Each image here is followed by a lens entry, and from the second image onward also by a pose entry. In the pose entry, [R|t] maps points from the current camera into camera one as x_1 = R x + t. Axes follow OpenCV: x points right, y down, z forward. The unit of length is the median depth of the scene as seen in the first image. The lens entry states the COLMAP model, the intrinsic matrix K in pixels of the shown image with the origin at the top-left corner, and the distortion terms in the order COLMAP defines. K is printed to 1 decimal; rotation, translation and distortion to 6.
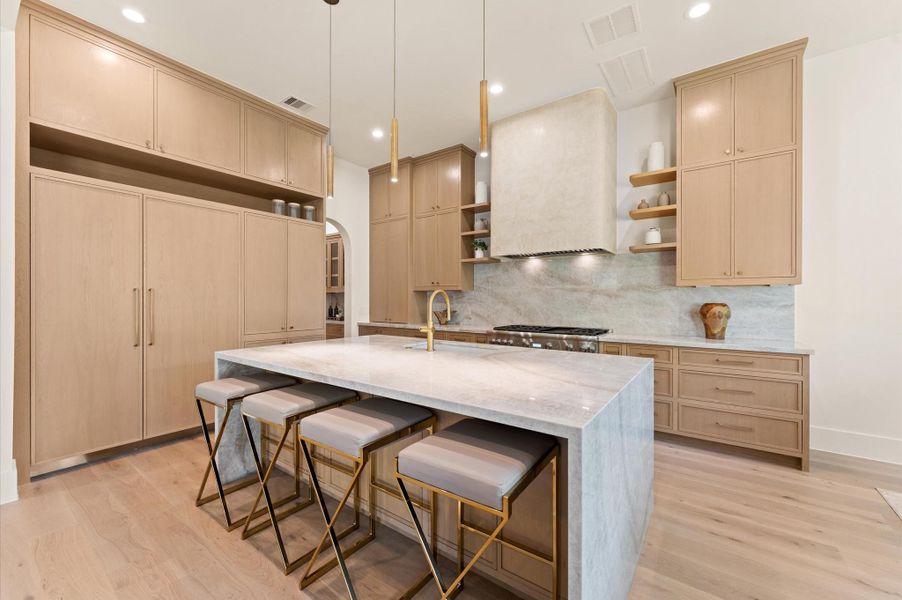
lens RADIAL K [[362.5, 0, 450.6], [0, 362.5, 299.7], [0, 0, 1]] dist [-0.001443, -0.000670]
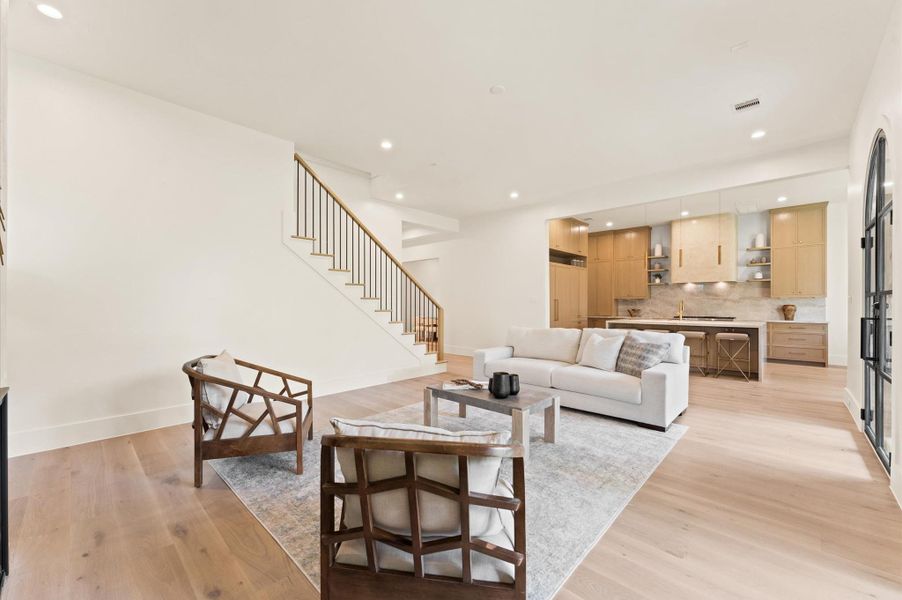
lens RADIAL K [[362.5, 0, 449.1], [0, 362.5, 304.3], [0, 0, 1]] dist [-0.001443, -0.000670]
pose [[0.992663, -0.003218, -0.120875, -1.035684], [0.003258, 0.999995, 0.000137, -0.001474], [0.120874, -0.000530, 0.992668, -1.406984]]
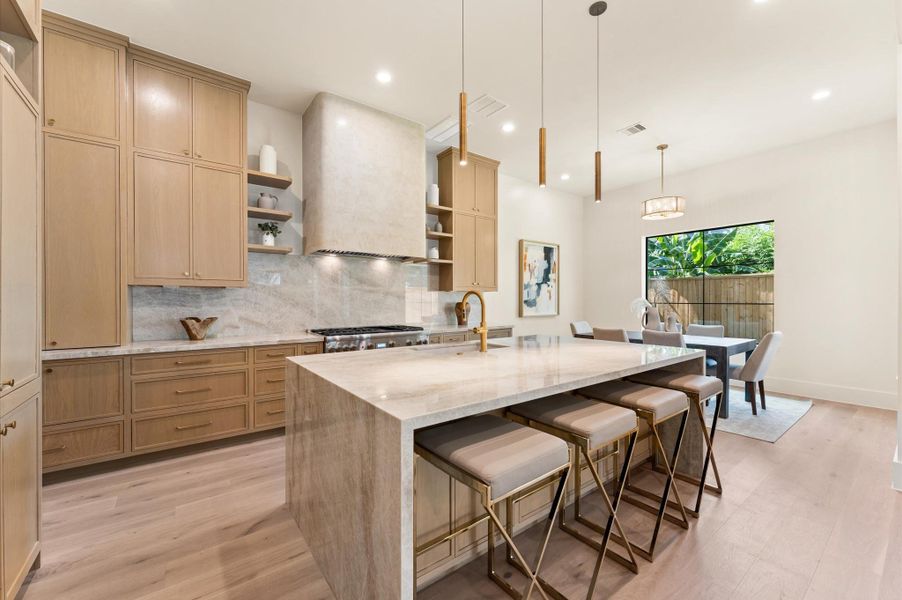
lens RADIAL K [[362.5, 0, 452.6], [0, 362.5, 298.6], [0, 0, 1]] dist [-0.001443, -0.000670]
pose [[0.279827, 0.002846, 0.960046, -0.689529], [0.003332, 0.999987, -0.003935, 0.000077], [-0.960045, 0.004300, 0.279814, 0.532875]]
